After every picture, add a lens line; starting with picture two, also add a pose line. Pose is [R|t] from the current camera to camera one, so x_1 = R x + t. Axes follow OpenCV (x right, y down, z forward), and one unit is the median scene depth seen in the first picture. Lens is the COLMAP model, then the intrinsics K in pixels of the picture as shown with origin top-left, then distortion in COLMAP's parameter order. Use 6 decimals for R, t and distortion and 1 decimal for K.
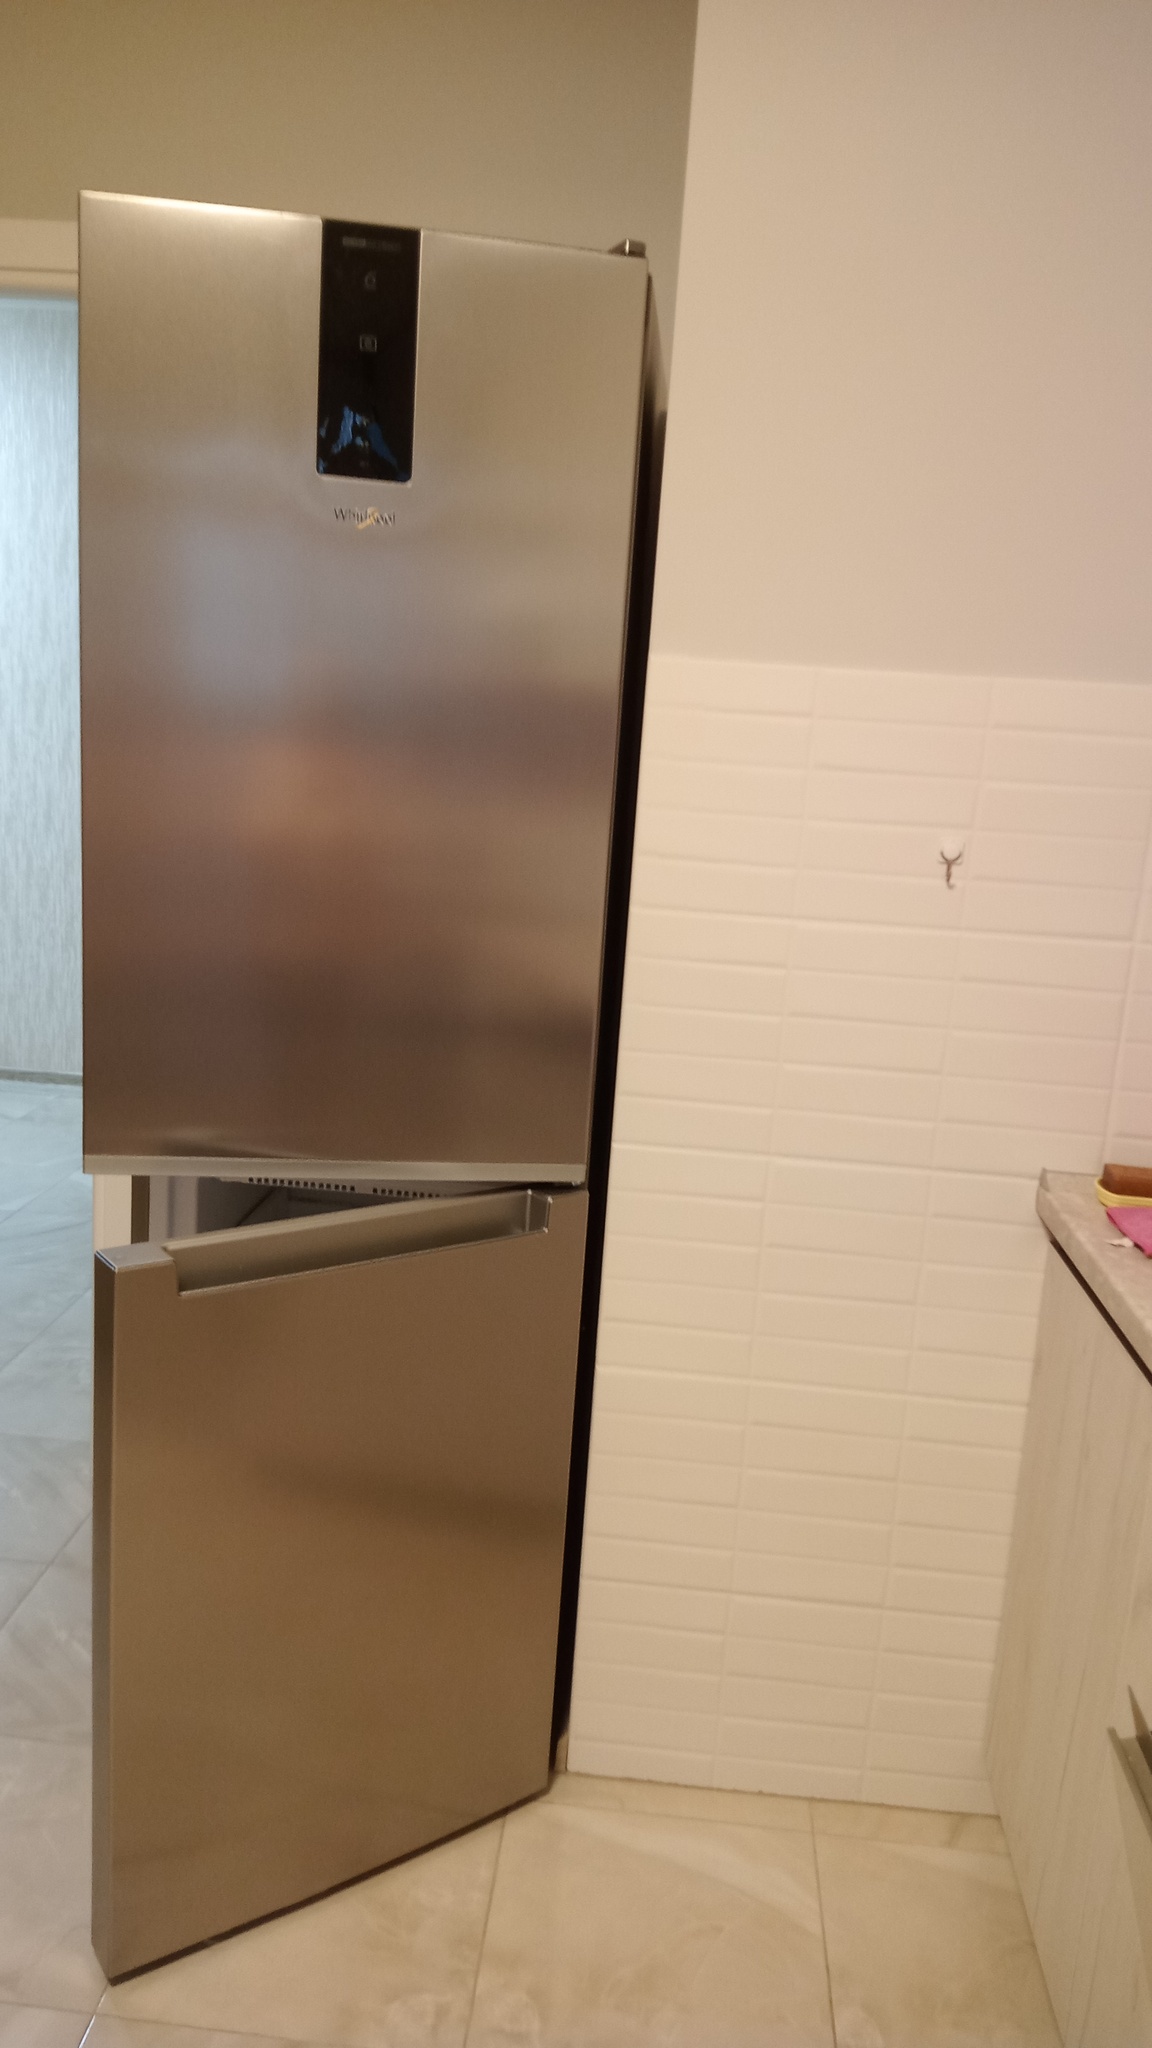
lens RADIAL K [[1460.8, 0, 576.0], [0, 1460.8, 1024.0], [0, 0, 1]] dist [0.125484, -0.218427]
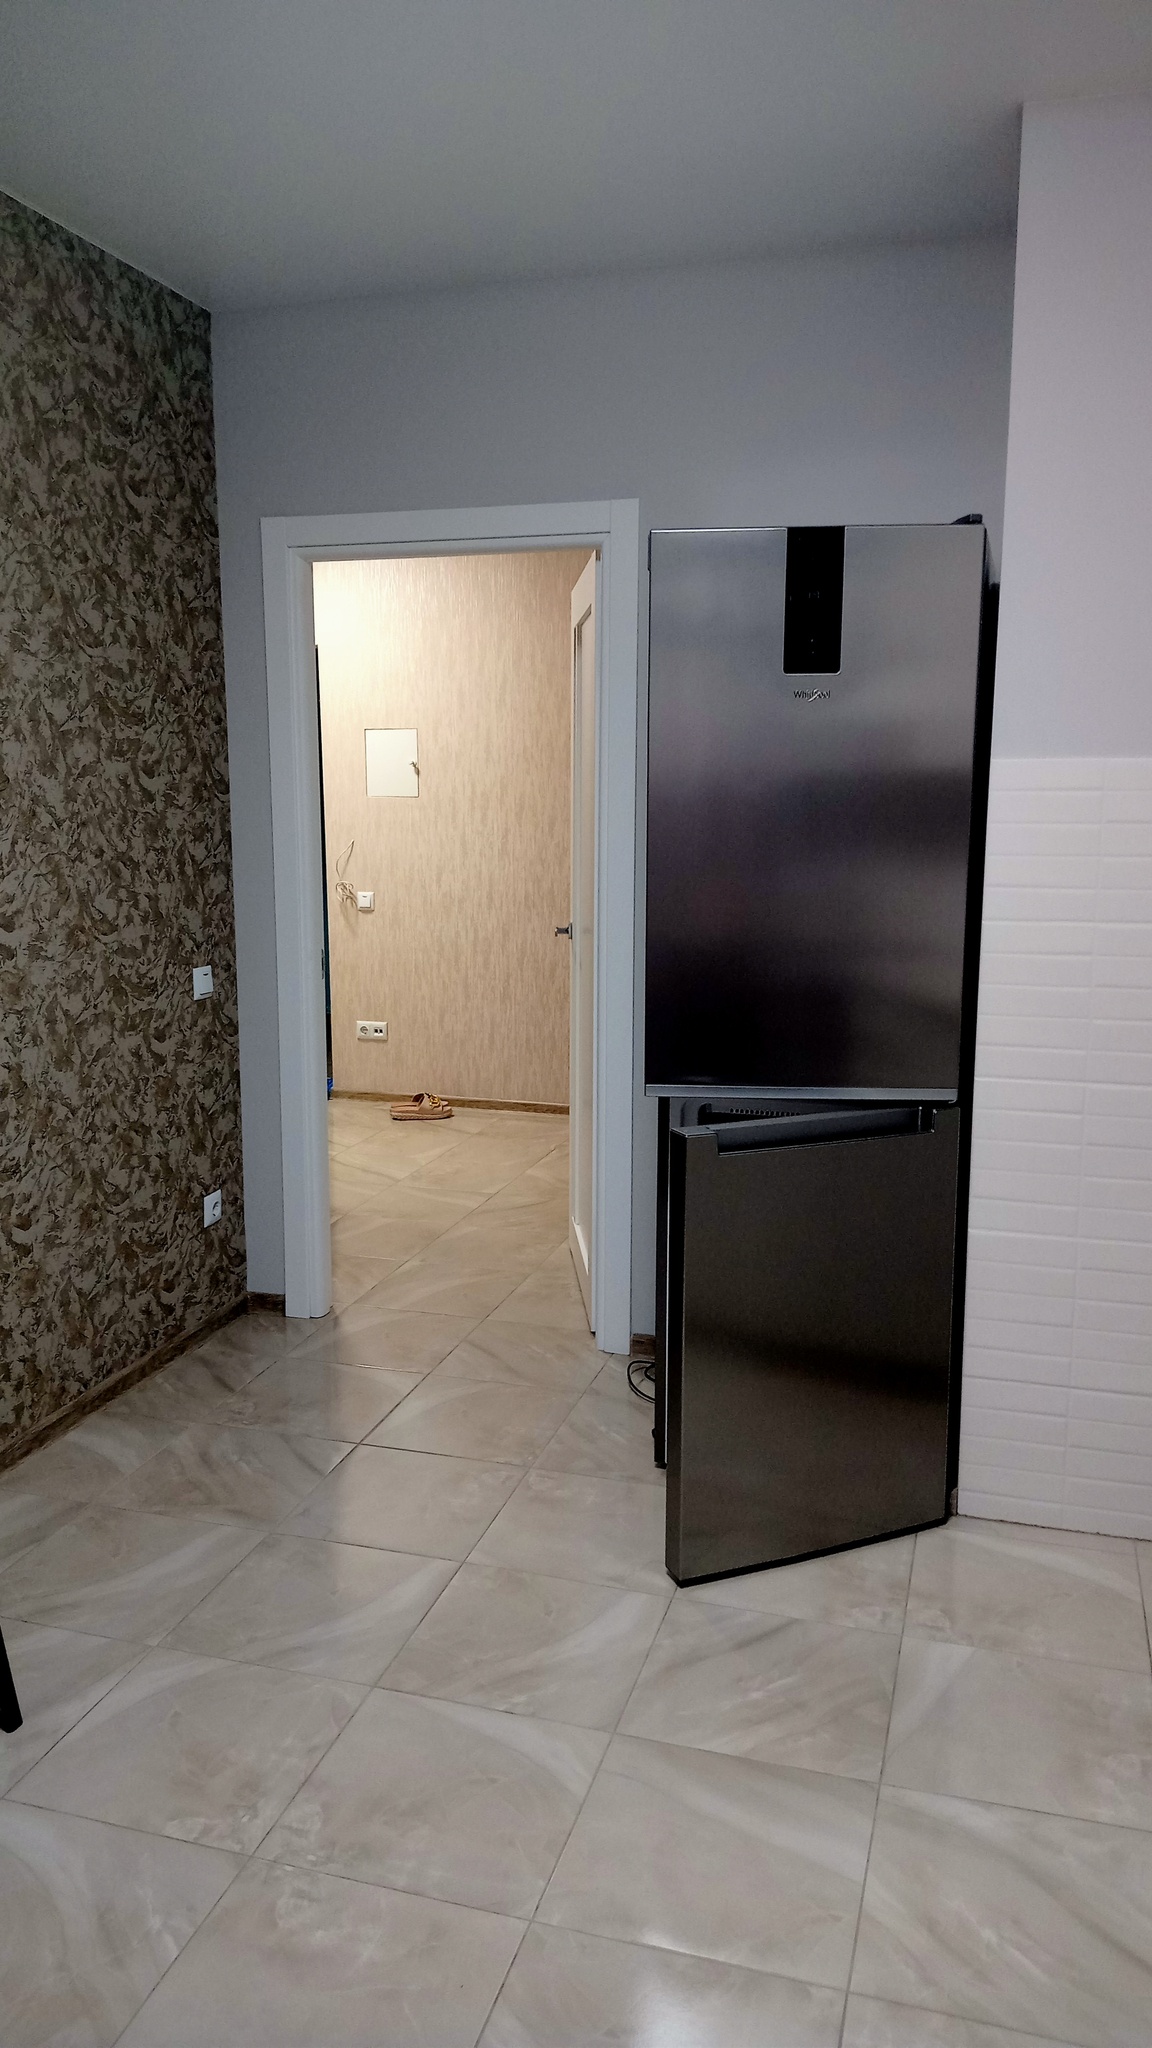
lens RADIAL K [[1463.4, 0, 576.0], [0, 1463.4, 1024.0], [0, 0, 1]] dist [0.077090, -0.119799]
pose [[0.975808, -0.030009, -0.216561, -0.043439], [0.019399, 0.998513, -0.050955, 0.088659], [0.217768, 0.045521, 0.974938, -0.531779]]
